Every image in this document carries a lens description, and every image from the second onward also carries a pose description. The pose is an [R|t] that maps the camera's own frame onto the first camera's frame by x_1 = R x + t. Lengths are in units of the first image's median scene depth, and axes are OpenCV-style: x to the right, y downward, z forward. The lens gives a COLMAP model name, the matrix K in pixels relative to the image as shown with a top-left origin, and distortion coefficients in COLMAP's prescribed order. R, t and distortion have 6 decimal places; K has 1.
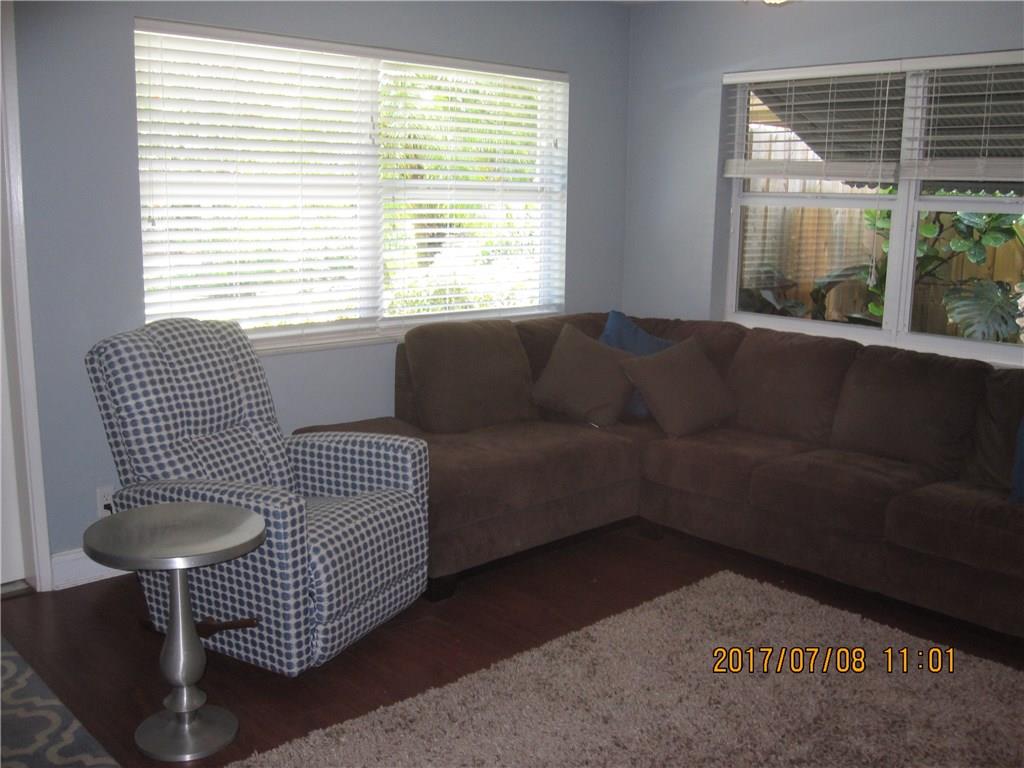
lens RADIAL K [[993.4, 0, 512.0], [0, 993.4, 384.0], [0, 0, 1]] dist [-0.080627, 0.036237]
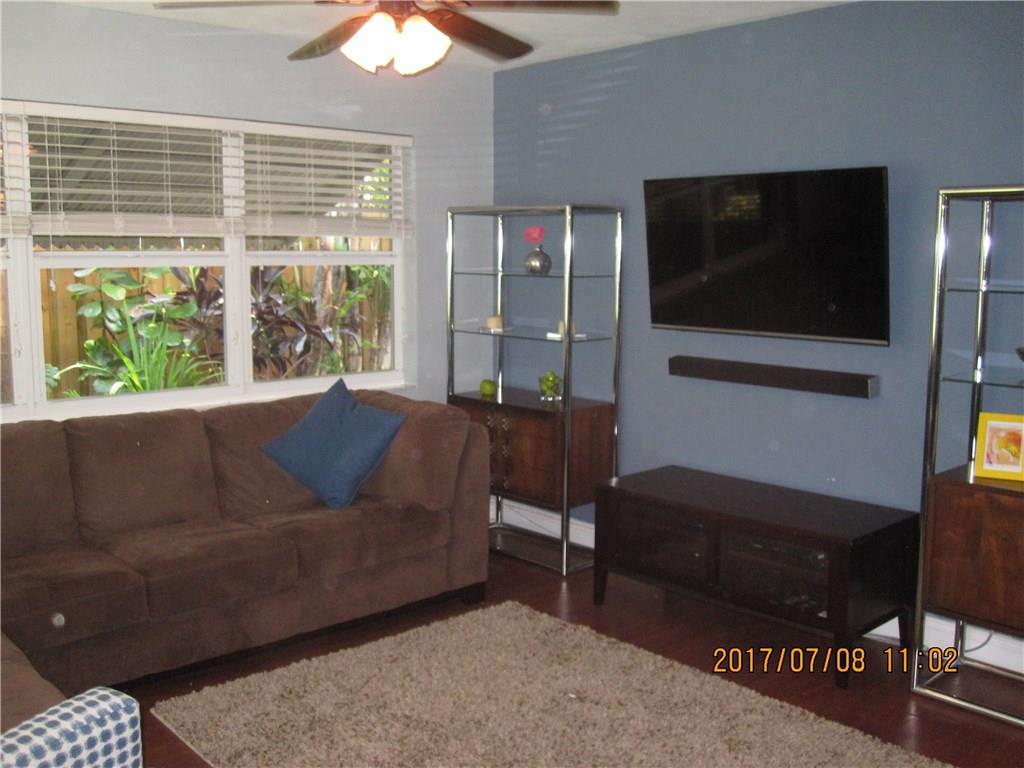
lens RADIAL K [[993.4, 0, 512.0], [0, 993.4, 384.0], [0, 0, 1]] dist [-0.080627, 0.036237]
pose [[0.016611, -0.139917, 0.990024, -0.557674], [0.185553, 0.973392, 0.134454, -0.128043], [-0.982494, 0.181469, 0.042131, 0.623513]]
